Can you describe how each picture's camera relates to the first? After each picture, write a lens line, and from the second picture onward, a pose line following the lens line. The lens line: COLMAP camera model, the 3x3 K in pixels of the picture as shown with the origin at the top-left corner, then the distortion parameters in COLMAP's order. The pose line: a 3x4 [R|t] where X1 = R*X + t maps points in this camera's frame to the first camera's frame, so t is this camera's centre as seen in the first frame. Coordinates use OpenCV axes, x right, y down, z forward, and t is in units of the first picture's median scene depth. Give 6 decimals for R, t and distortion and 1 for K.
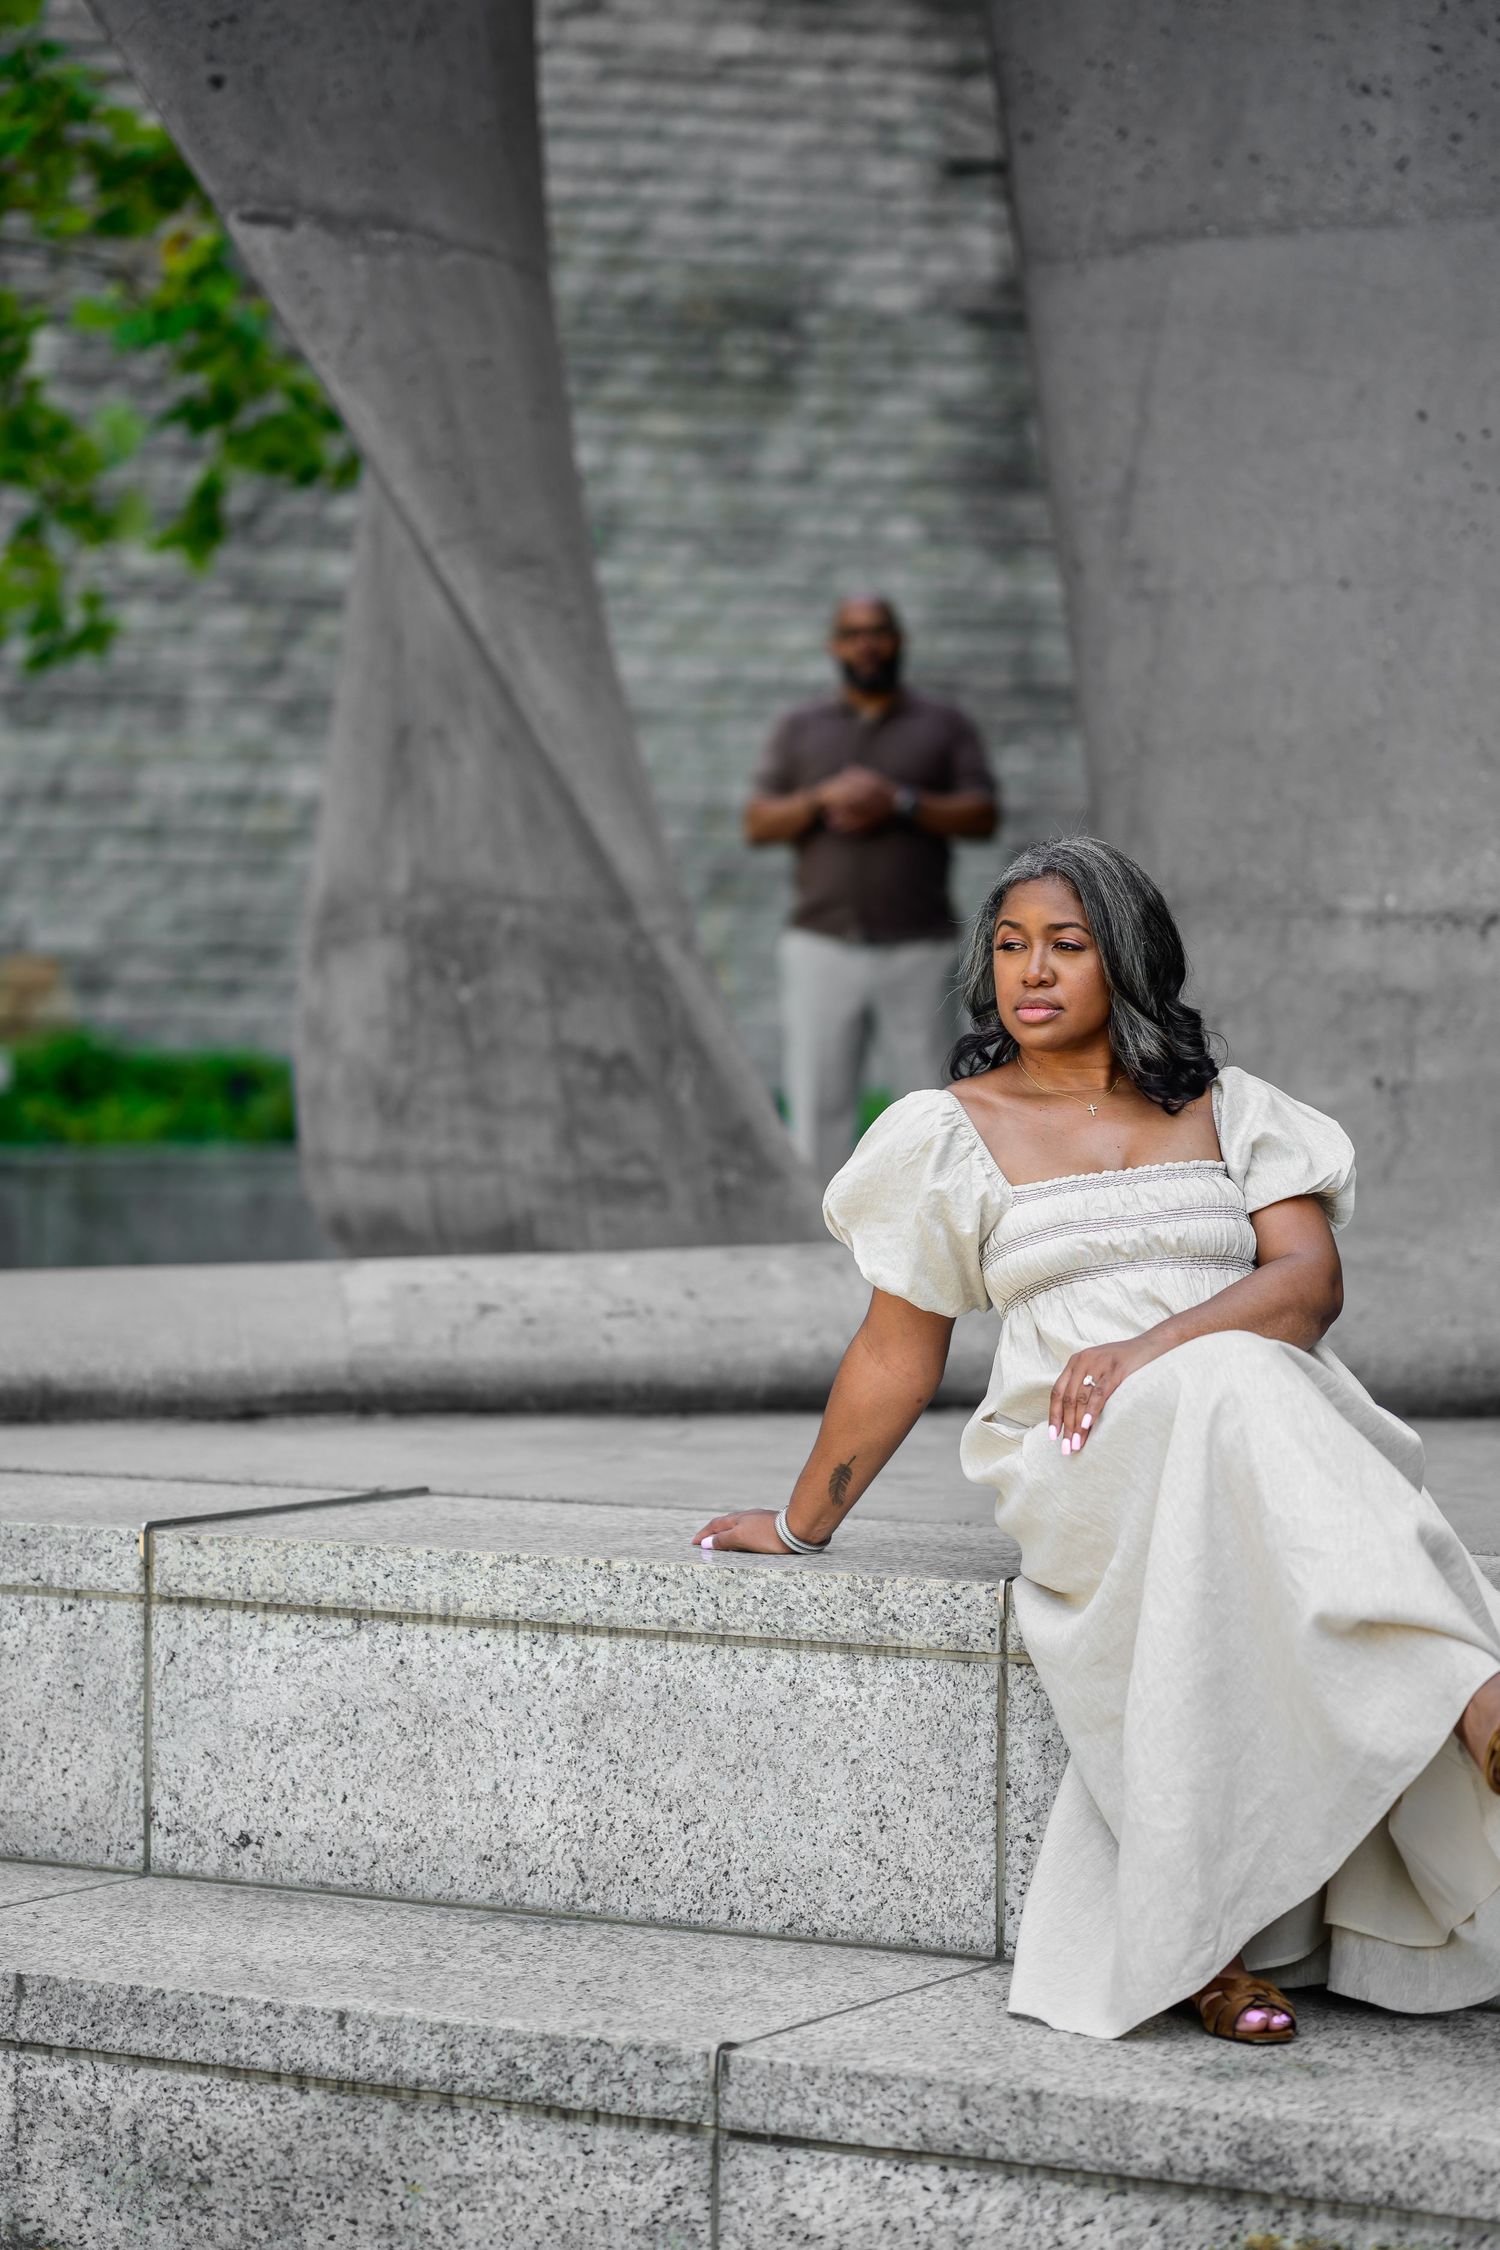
lens RADIAL K [[5343.9, 0, 750.0], [0, 5343.9, 1125.0], [0, 0, 1]] dist [0.068118, -0.013788]
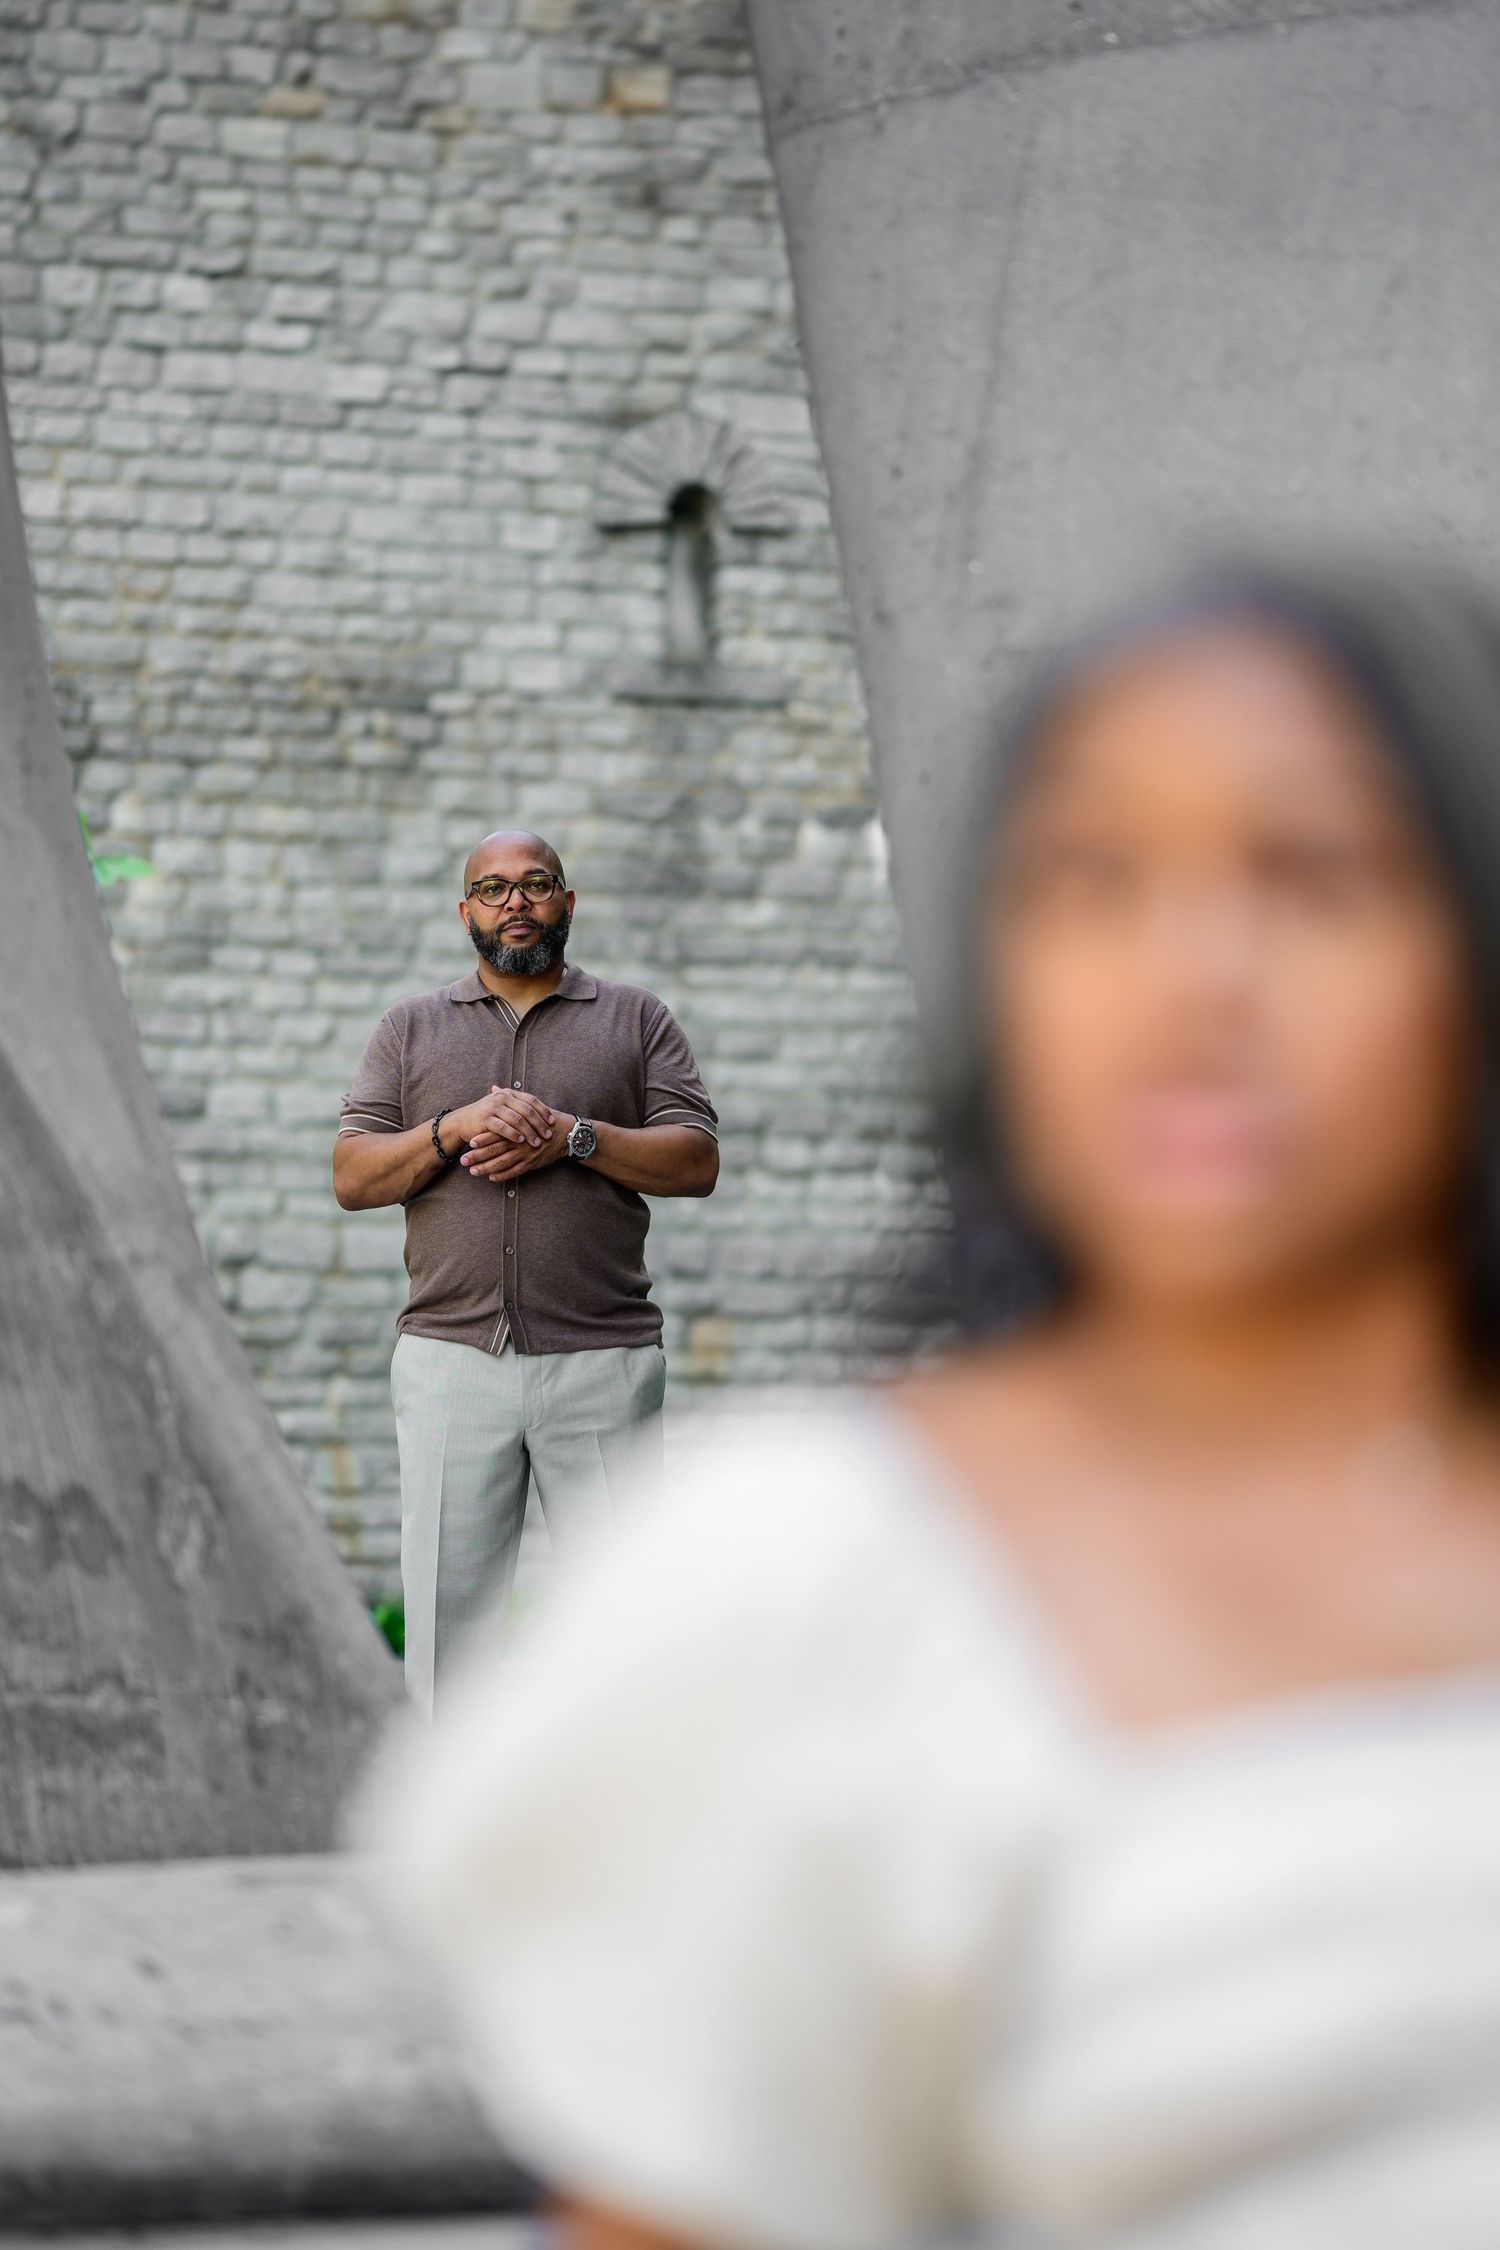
lens RADIAL K [[5343.9, 0, 750.0], [0, 5343.9, 1125.0], [0, 0, 1]] dist [0.068118, -0.013788]
pose [[0.997807, -0.004992, 0.066006, 0.006980], [0.011290, 0.995376, -0.095390, 0.002083], [-0.065225, 0.095926, 0.993249, 0.331824]]
